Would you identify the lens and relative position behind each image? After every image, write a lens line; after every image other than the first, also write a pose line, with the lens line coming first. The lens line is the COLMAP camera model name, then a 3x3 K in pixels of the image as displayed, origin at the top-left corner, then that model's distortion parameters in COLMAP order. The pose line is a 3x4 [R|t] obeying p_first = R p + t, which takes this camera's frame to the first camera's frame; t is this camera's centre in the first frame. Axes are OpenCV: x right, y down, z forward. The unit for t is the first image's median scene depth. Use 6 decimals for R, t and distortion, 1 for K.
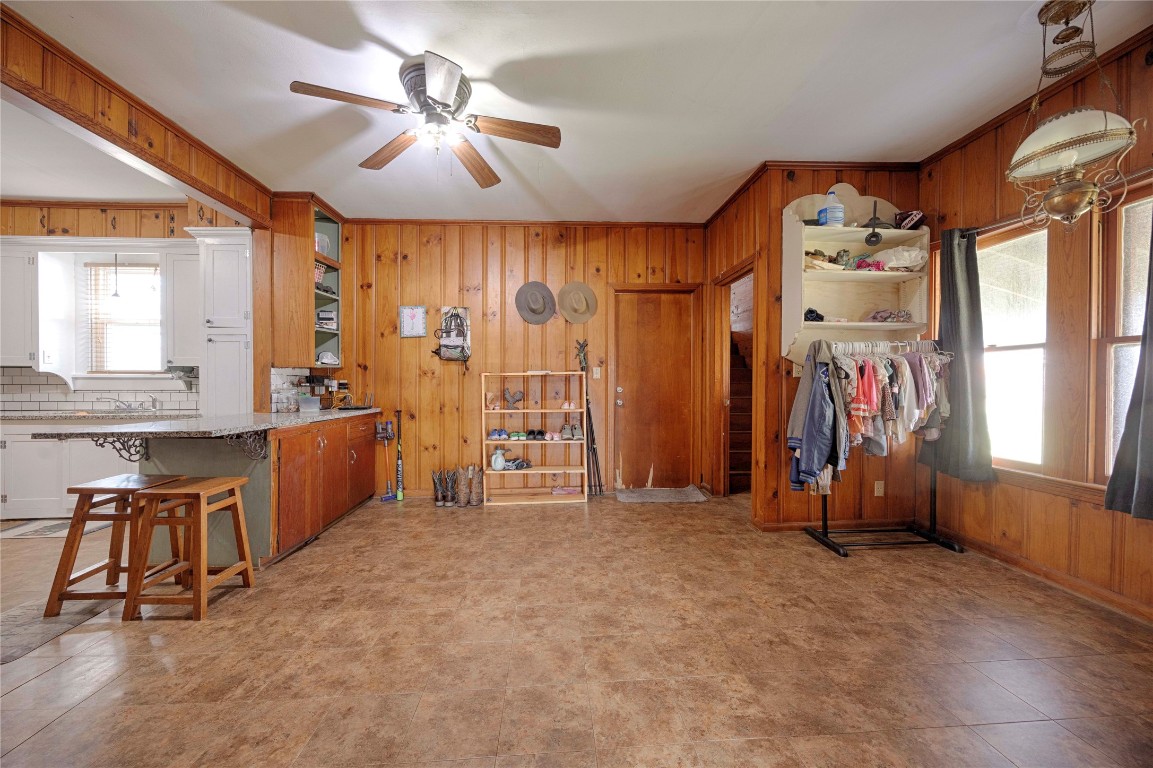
lens RADIAL K [[441.4, 0, 574.5], [0, 441.4, 385.2], [0, 0, 1]] dist [-0.001735, -0.000005]
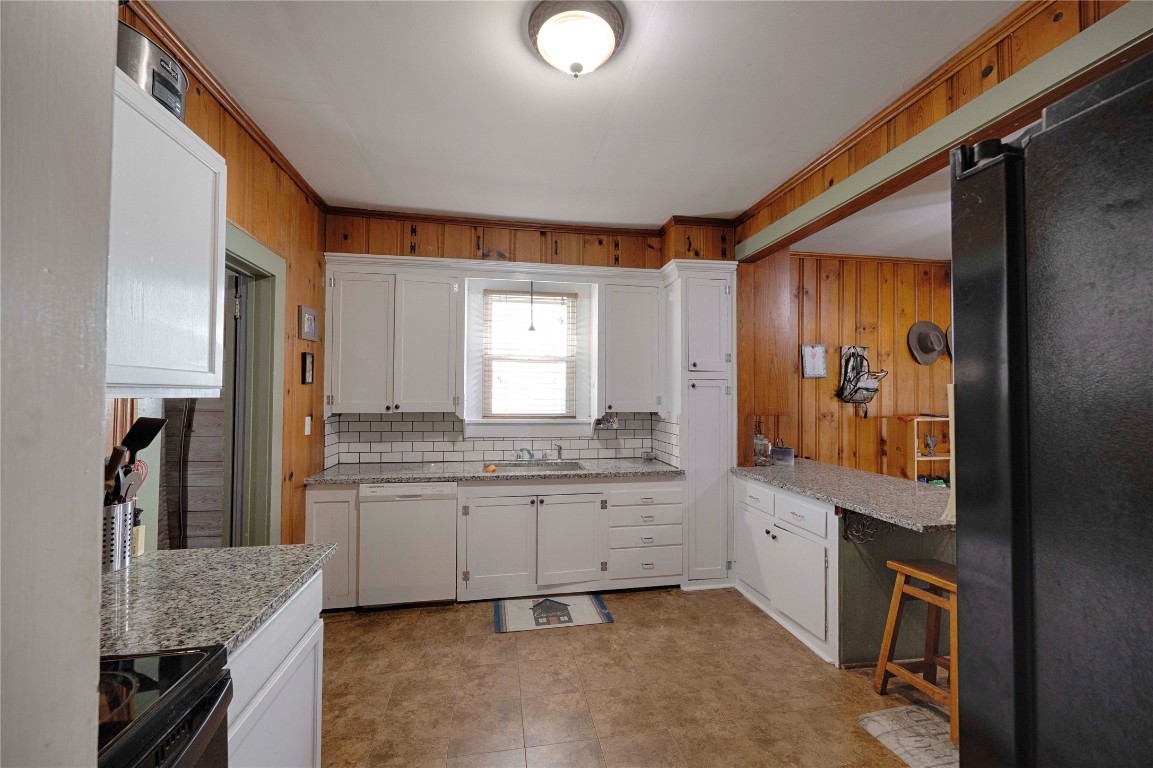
lens RADIAL K [[459.1, 0, 576.5], [0, 459.1, 384.0], [0, 0, 1]] dist [-0.001529, -0.000135]
pose [[0.993606, 0.007321, 0.112668, -1.093759], [-0.003833, 0.999508, -0.031136, -0.070813], [-0.112840, 0.030505, 0.993145, 0.102477]]
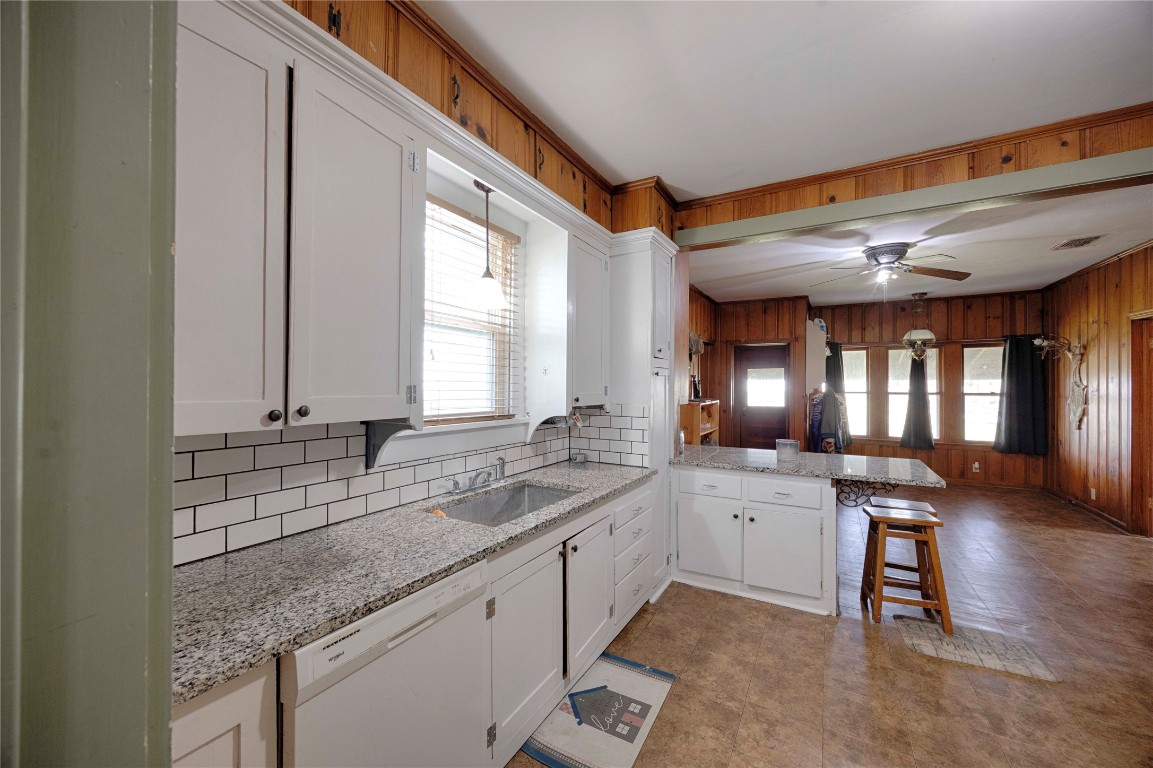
lens RADIAL K [[441.4, 0, 574.5], [0, 441.4, 385.2], [0, 0, 1]] dist [-0.001735, -0.000005]
pose [[0.548193, 0.006535, 0.836326, -1.481720], [0.000759, 0.999965, -0.008312, -0.069940], [-0.836352, 0.005192, 0.548169, 0.644919]]
